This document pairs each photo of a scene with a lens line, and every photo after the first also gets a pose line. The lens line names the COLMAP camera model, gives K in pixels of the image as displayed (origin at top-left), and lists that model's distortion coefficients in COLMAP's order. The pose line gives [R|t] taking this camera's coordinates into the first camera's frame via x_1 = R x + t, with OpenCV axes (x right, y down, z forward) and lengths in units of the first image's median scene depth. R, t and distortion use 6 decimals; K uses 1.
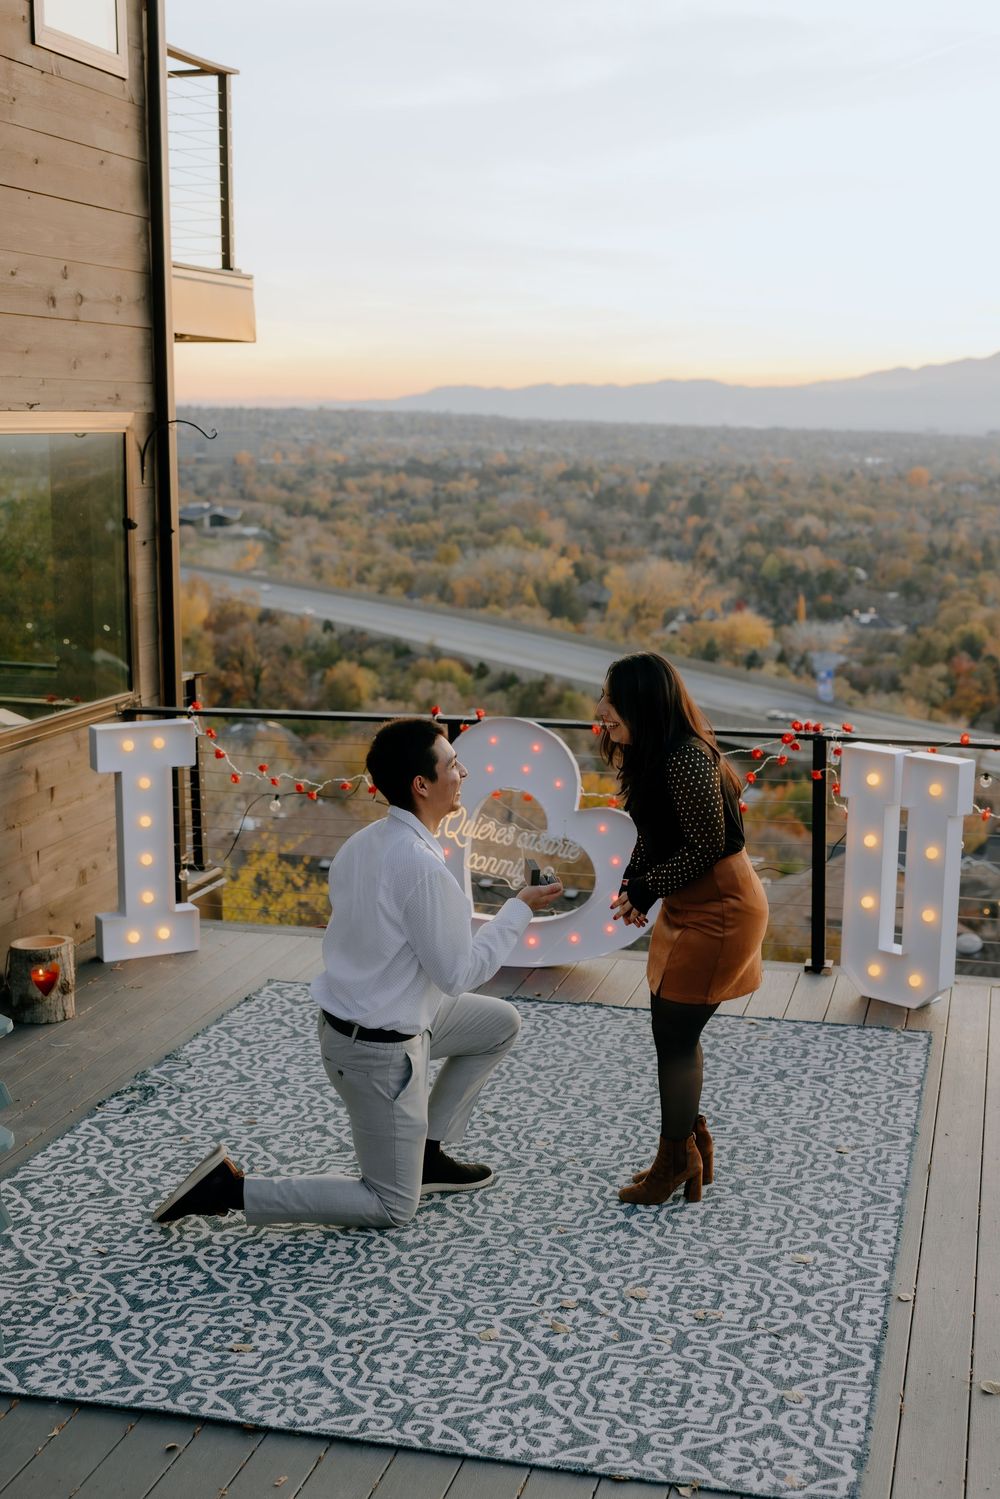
lens RADIAL K [[1927.3, 0, 546.7], [0, 1927.3, 732.9], [0, 0, 1]] dist [0.011063, 0.000000]
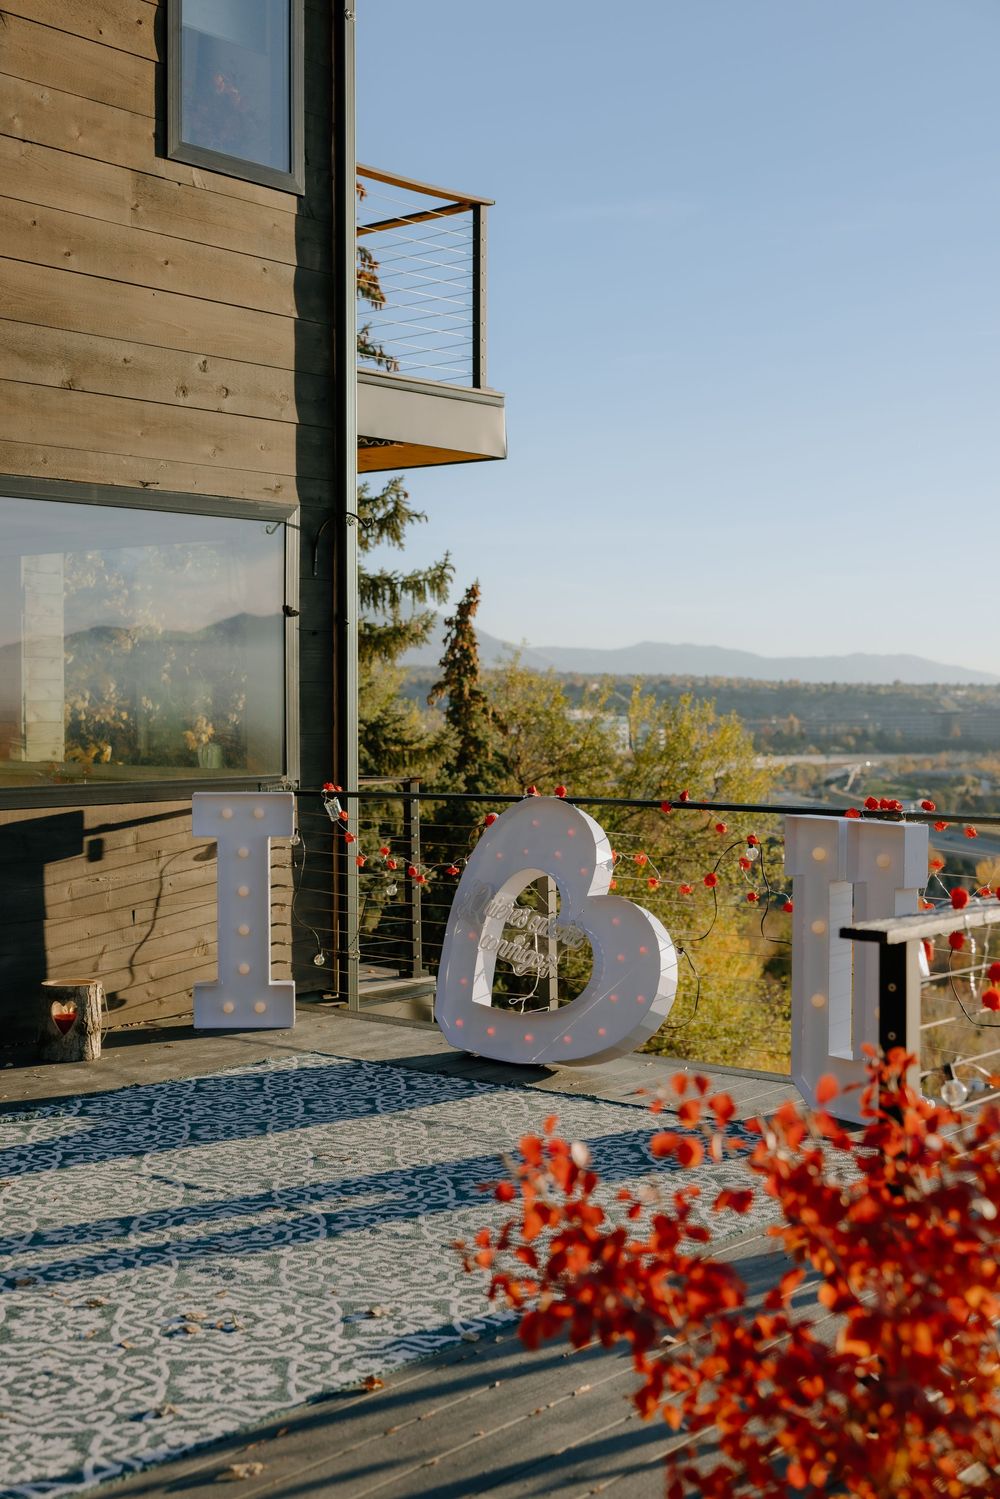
lens RADIAL K [[1927.3, 0, 509.3], [0, 1927.3, 703.9], [0, 0, 1]] dist [0.011063, 0.000000]
pose [[0.901458, -0.004995, -0.432838, 0.354076], [-0.063765, 0.987492, -0.144197, 0.085963], [0.428144, 0.157588, 0.889864, 0.153373]]
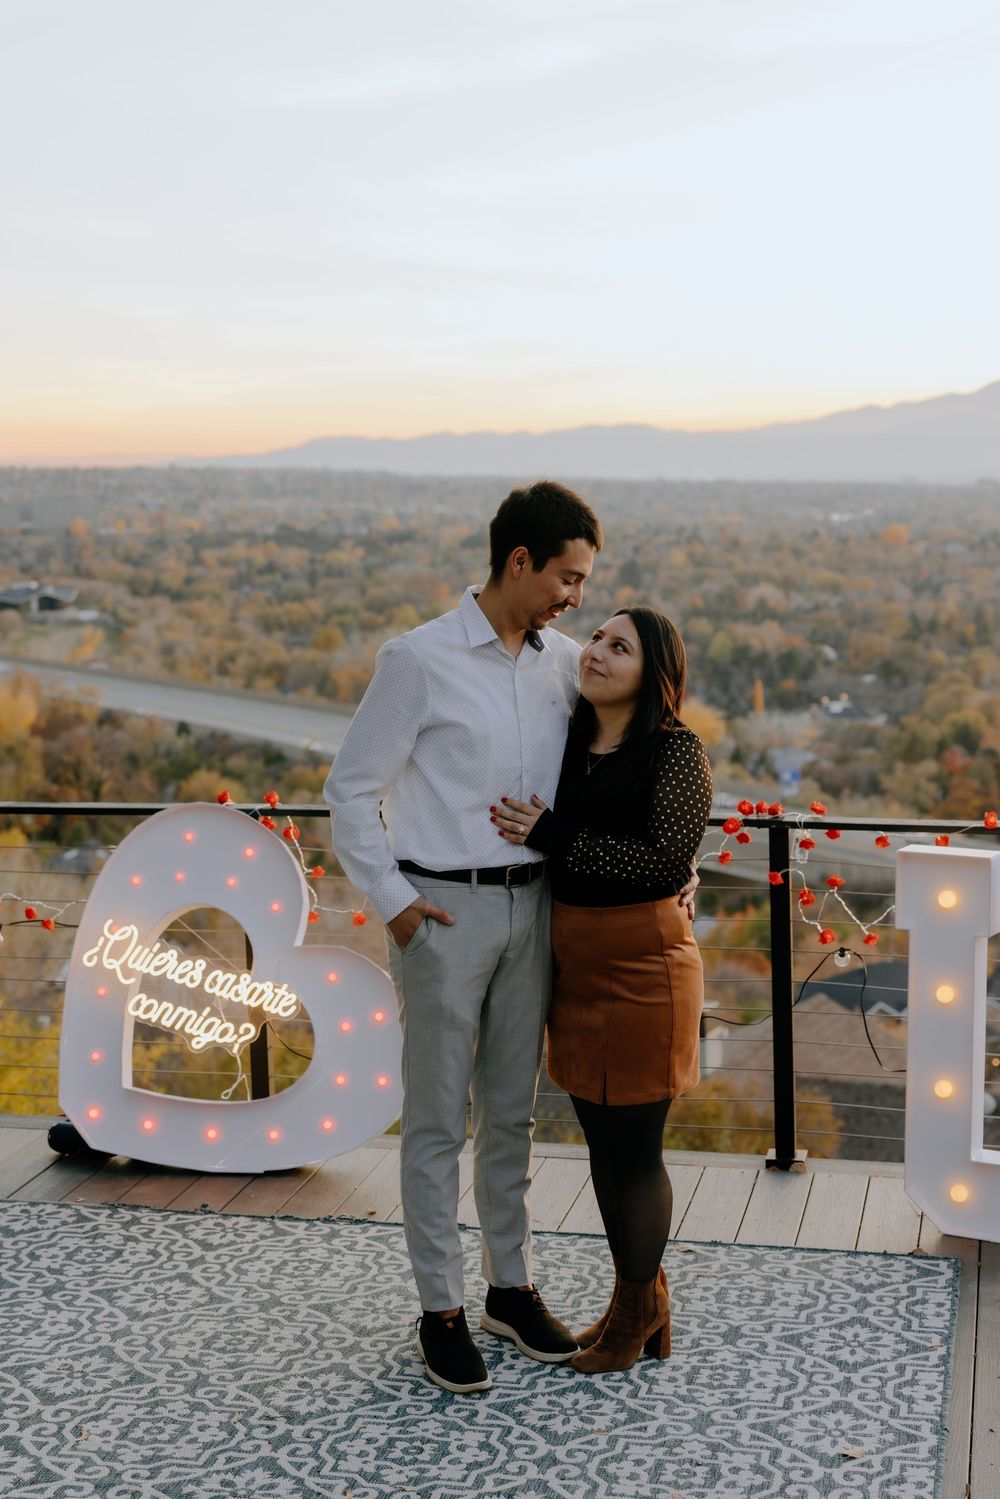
lens RADIAL K [[2342.7, 0, 468.1], [0, 2342.7, 727.8], [0, 0, 1]] dist [0.008496, 0.000000]
pose [[0.999786, -0.019306, 0.007491, 0.025155], [0.019681, 0.998363, -0.053695, 0.010717], [-0.006442, 0.053831, 0.998529, 0.163969]]
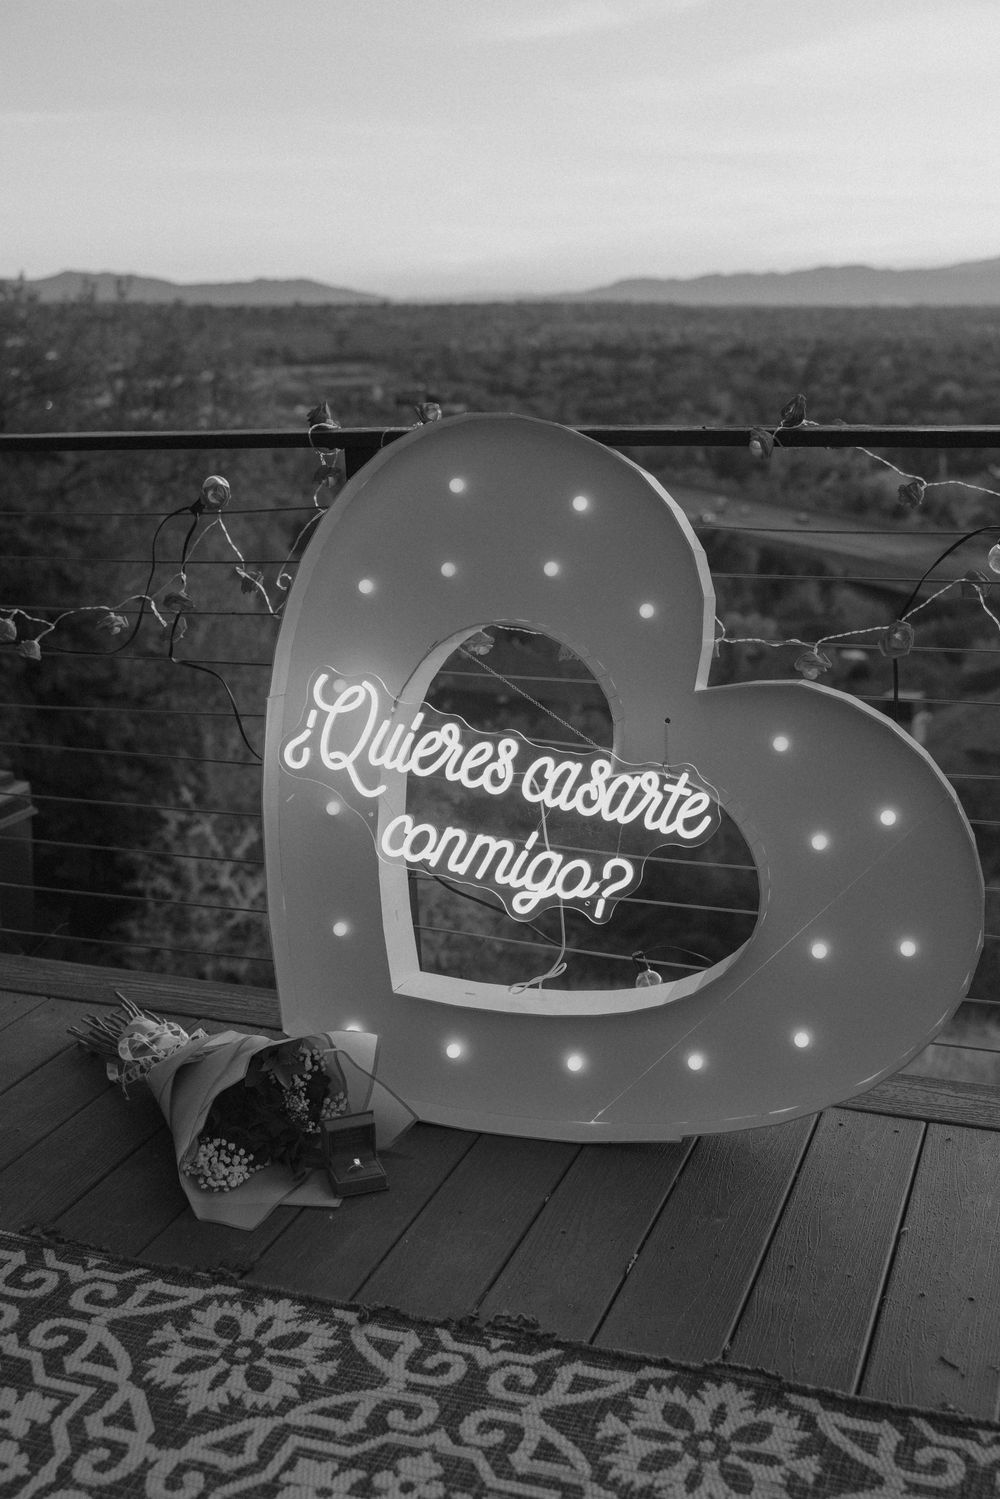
lens RADIAL K [[1628.1, 0, 493.5], [0, 1628.1, 744.4], [0, 0, 1]] dist [-0.007384, 0.000000]
pose [[0.990816, -0.000260, -0.135213, 0.017849], [0.013779, 0.994987, 0.099054, 0.021215], [0.134510, -0.100008, 0.985853, 0.717902]]
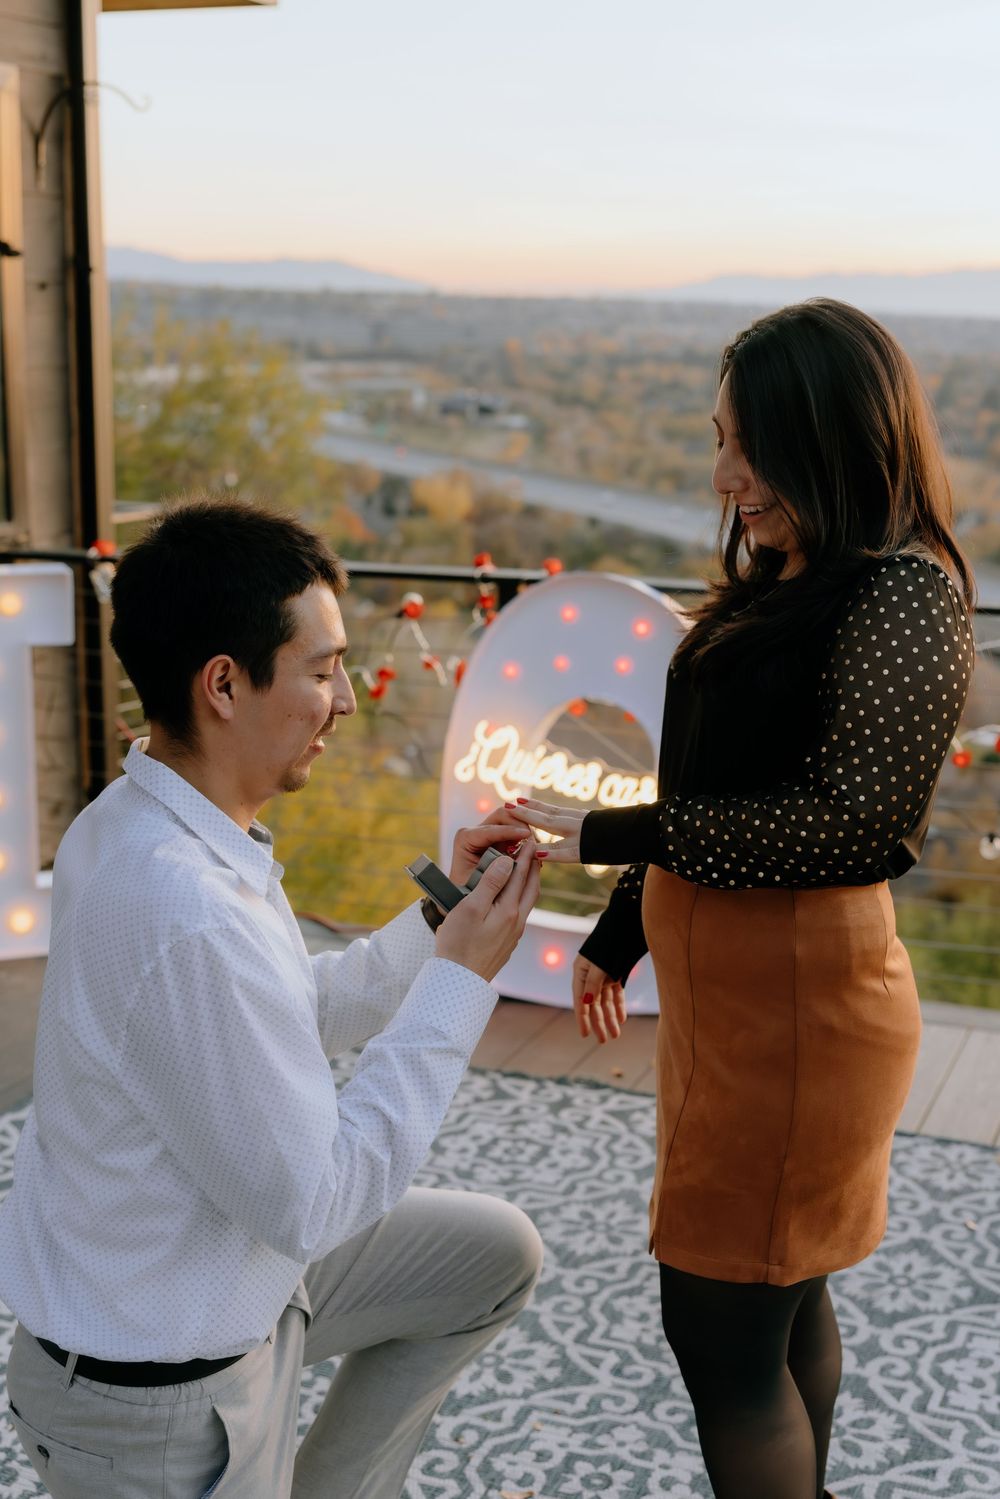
lens RADIAL K [[2008.6, 0, 554.1], [0, 2008.6, 667.2], [0, 0, 1]] dist [0.003090, 0.000000]
pose [[0.990861, 0.028324, -0.131877, 0.047669], [-0.026263, 0.999505, 0.017339, 0.009633], [0.132302, -0.013717, 0.991114, 0.410080]]
